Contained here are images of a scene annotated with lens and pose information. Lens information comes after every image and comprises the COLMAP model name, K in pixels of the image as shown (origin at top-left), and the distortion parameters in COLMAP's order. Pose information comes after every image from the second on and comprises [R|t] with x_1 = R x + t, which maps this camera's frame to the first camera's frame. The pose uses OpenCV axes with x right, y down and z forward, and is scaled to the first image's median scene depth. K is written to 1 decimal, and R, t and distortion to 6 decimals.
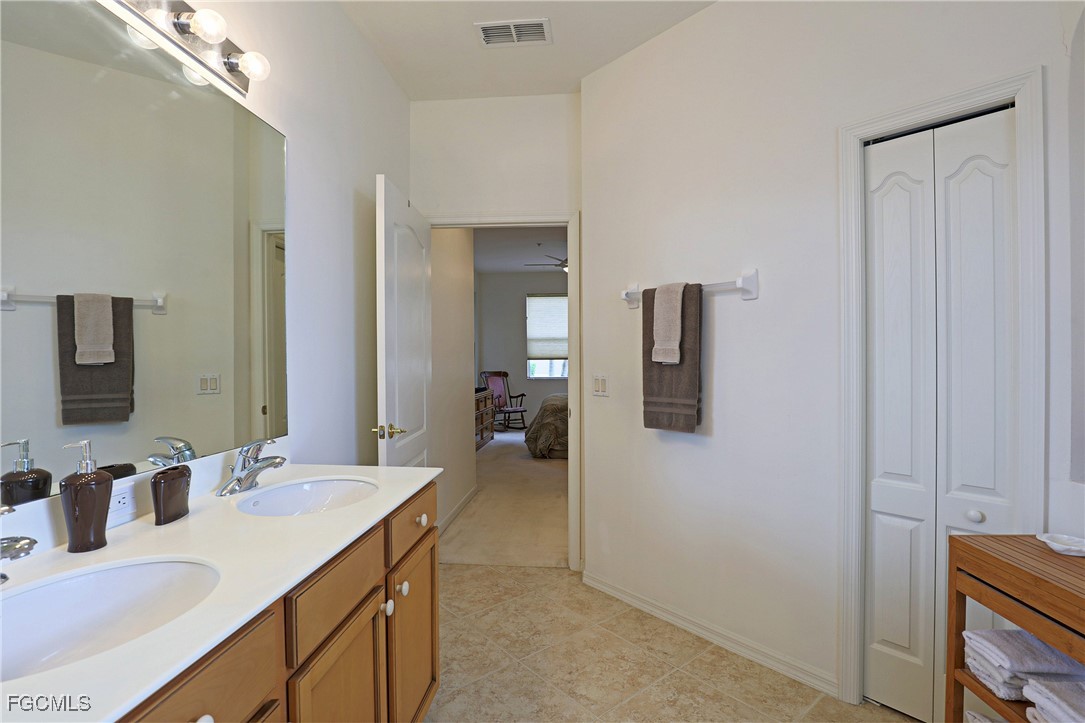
lens RADIAL K [[524.6, 0, 543.5], [0, 524.6, 364.0], [0, 0, 1]] dist [-0.032444, 0.002300]
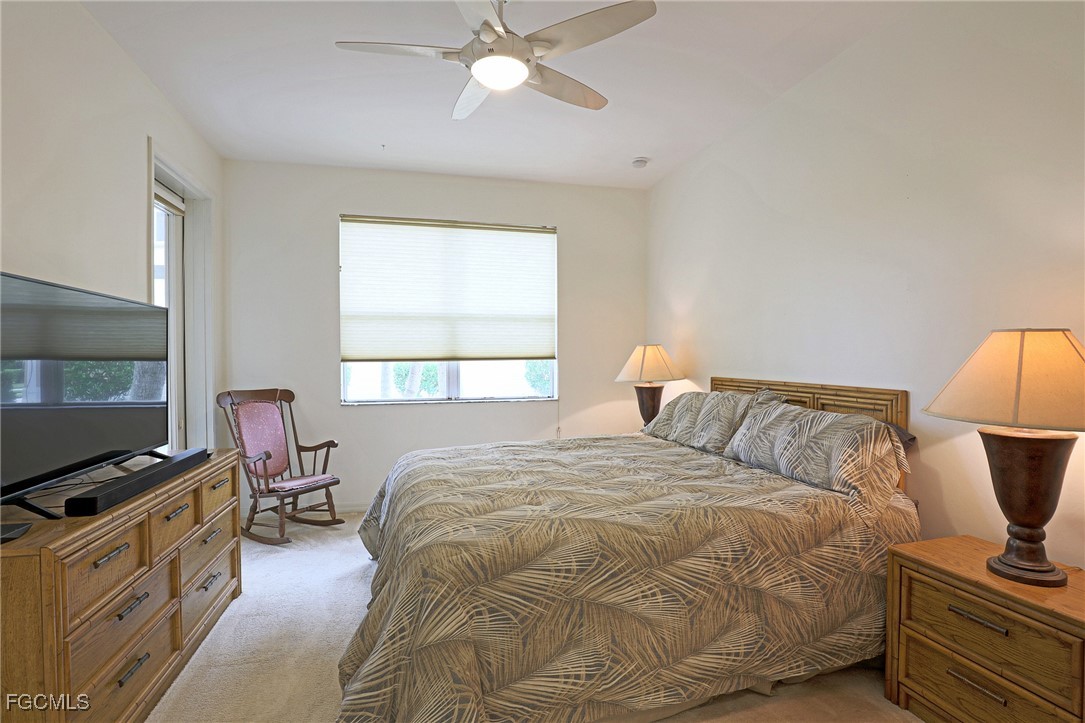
lens RADIAL K [[524.6, 0, 543.5], [0, 524.6, 364.0], [0, 0, 1]] dist [-0.032444, 0.002300]
pose [[0.940526, -0.002859, 0.339709, -0.019705], [0.003301, 0.999994, -0.000724, -0.006222], [-0.339705, 0.001802, 0.940530, 0.537936]]
